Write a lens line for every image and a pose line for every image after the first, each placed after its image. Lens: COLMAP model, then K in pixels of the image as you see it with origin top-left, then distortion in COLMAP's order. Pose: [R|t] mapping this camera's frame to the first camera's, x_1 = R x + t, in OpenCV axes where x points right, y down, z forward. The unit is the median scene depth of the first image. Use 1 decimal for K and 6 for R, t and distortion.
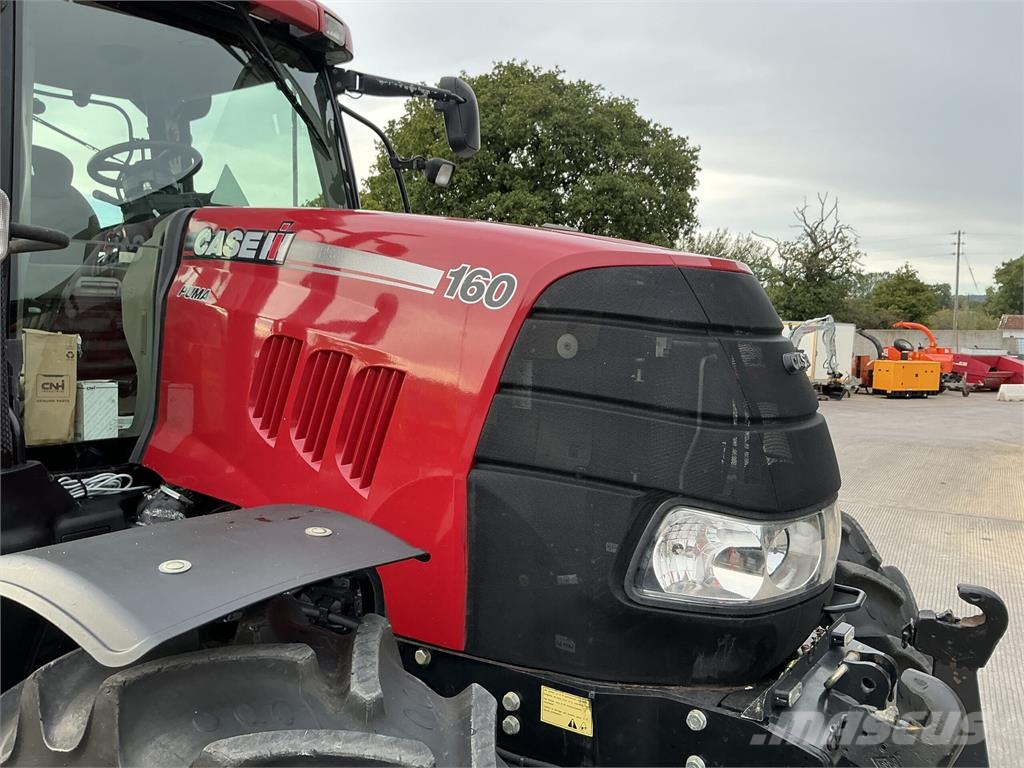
lens RADIAL K [[850.1, 0, 512.0], [0, 850.1, 384.0], [0, 0, 1]] dist [0.132945, -0.255505]
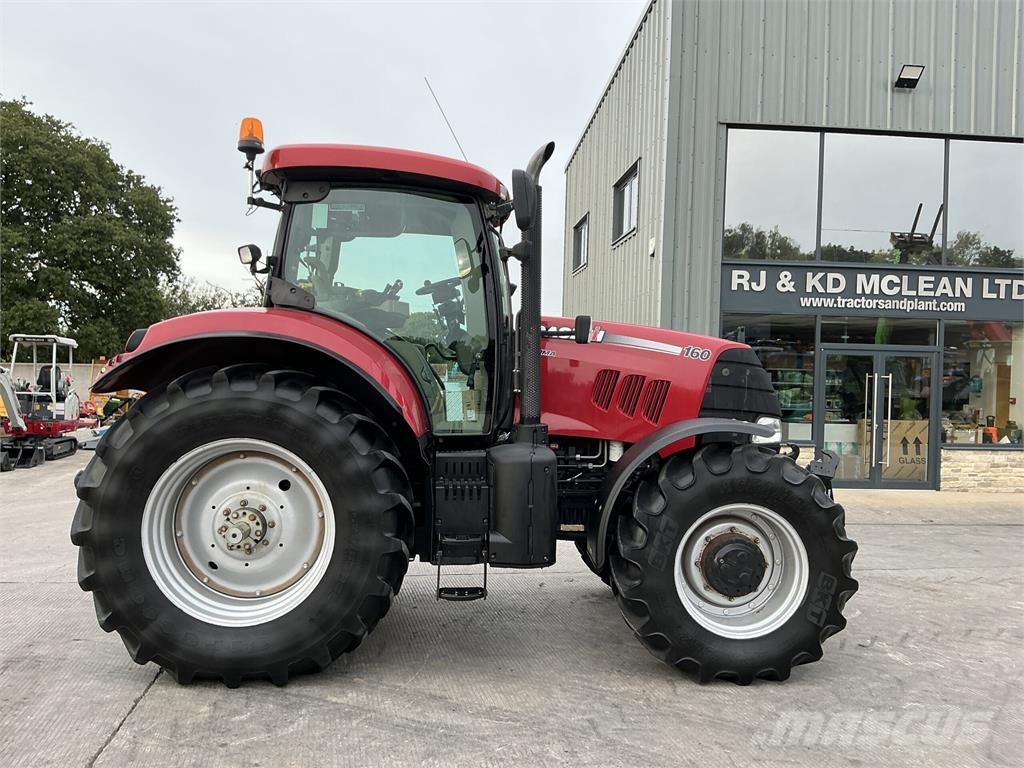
lens RADIAL K [[850.1, 0, 512.0], [0, 850.1, 384.0], [0, 0, 1]] dist [0.132945, -0.255505]
pose [[0.781942, -0.009308, 0.623282, -0.118790], [0.043111, 0.998302, -0.039176, 0.004283], [-0.621859, 0.057504, 0.781016, -0.047733]]
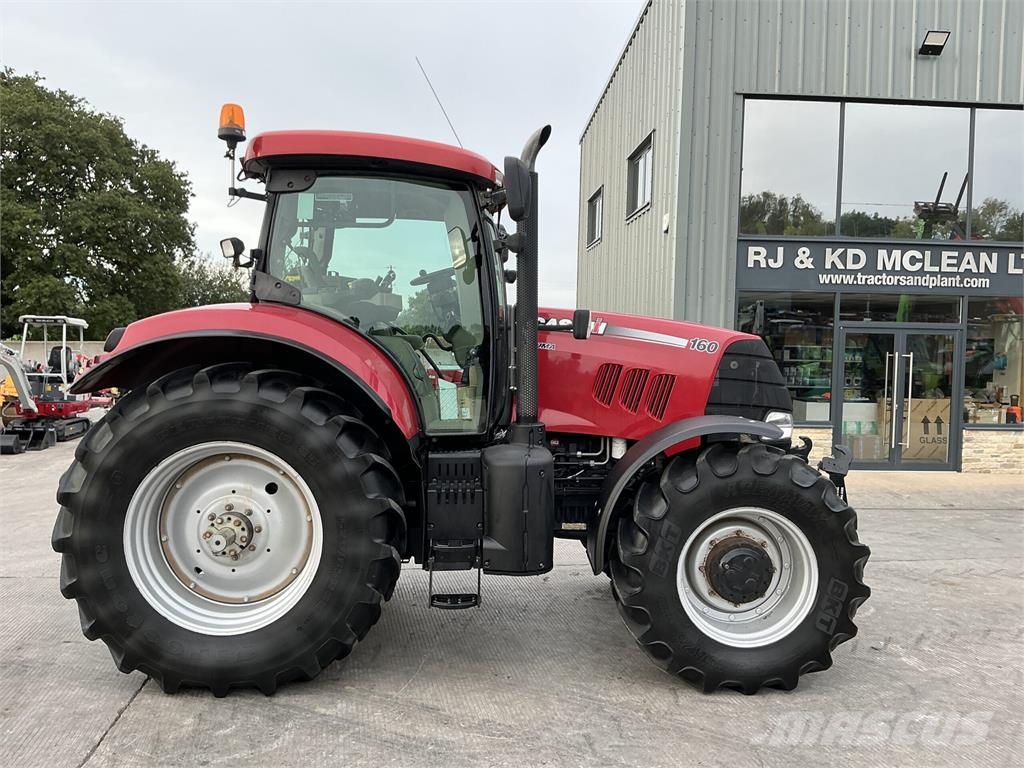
lens RADIAL K [[850.1, 0, 512.0], [0, 850.1, 384.0], [0, 0, 1]] dist [0.132945, -0.255505]
pose [[0.795614, -0.033520, 0.604875, -0.112432], [0.046860, 0.998882, -0.006281, 0.000312], [-0.603988, 0.033342, 0.796295, -0.045624]]
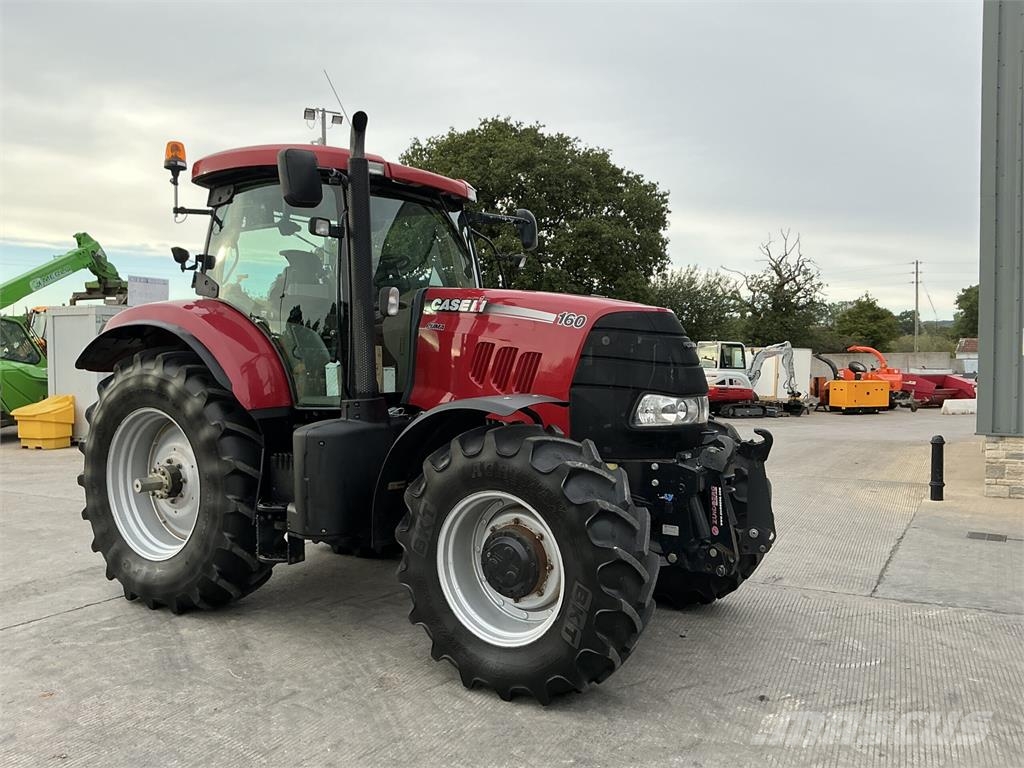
lens RADIAL K [[850.1, 0, 512.0], [0, 850.1, 384.0], [0, 0, 1]] dist [0.132945, -0.255505]
pose [[0.999444, -0.023475, 0.023679, -0.013949], [0.024425, 0.998876, -0.040631, 0.009085], [-0.022698, 0.041187, 0.998894, -0.079211]]
